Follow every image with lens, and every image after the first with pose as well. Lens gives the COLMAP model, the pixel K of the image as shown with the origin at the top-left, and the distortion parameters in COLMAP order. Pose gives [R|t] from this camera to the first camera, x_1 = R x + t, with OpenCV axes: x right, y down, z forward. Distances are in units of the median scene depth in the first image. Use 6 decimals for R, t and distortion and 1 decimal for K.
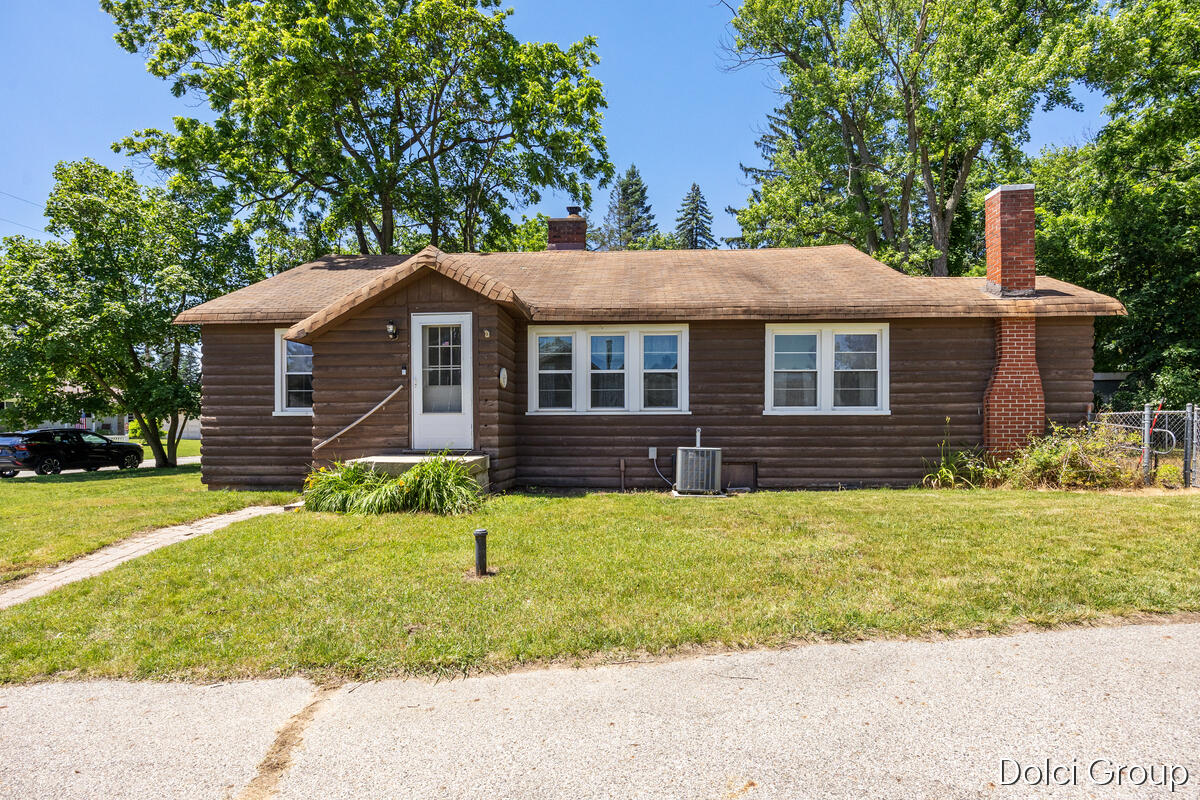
lens RADIAL K [[552.8, 0, 595.3], [0, 552.8, 434.9], [0, 0, 1]] dist [-0.023058, 0.001328]
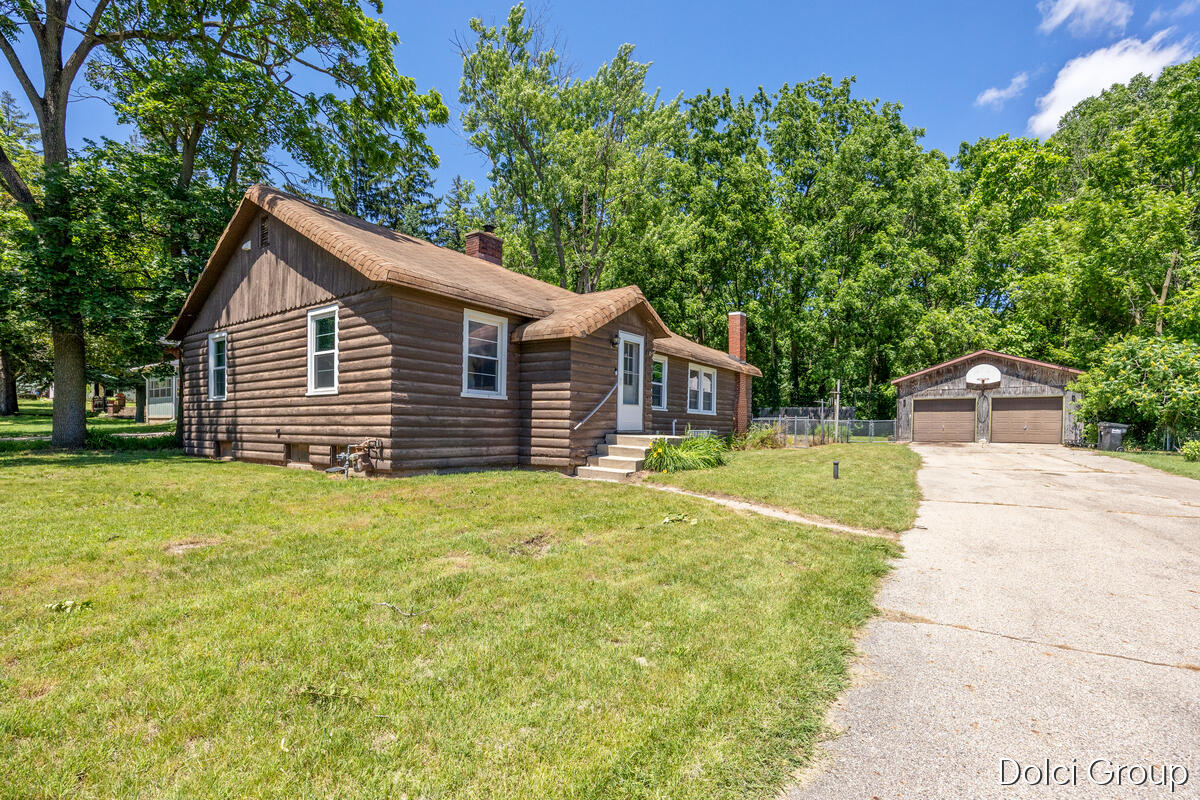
lens RADIAL K [[552.8, 0, 594.7], [0, 552.8, 432.1], [0, 0, 1]] dist [-0.023058, 0.001328]
pose [[0.532163, 0.001751, 0.846640, -1.295817], [-0.013212, 0.999893, 0.006236, 0.019555], [-0.846539, -0.014505, 0.532129, 0.270002]]
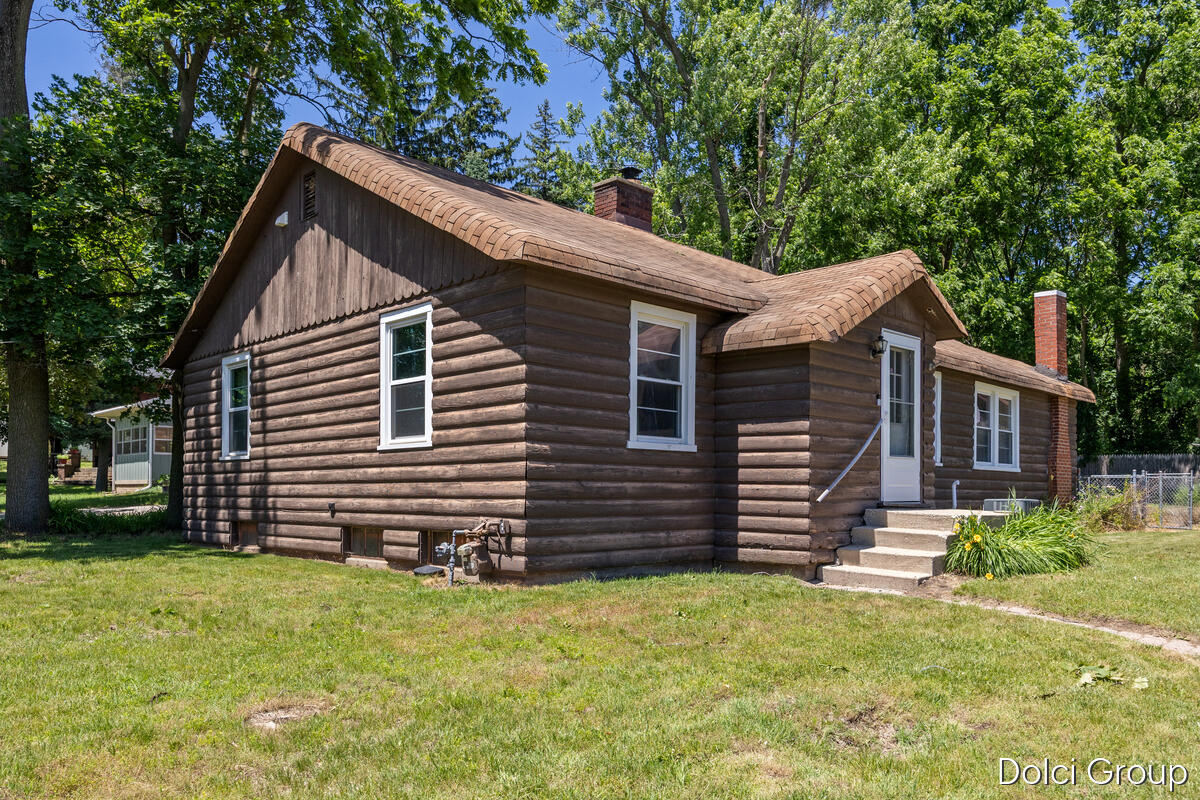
lens RADIAL K [[876.8, 0, 585.5], [0, 876.8, 477.4], [0, 0, 1]] dist [-0.022210, 0.009677]
pose [[0.671564, 0.015820, 0.740777, -1.308846], [-0.005599, 0.999852, -0.016276, 0.012130], [-0.740925, 0.006783, 0.671553, 0.404928]]
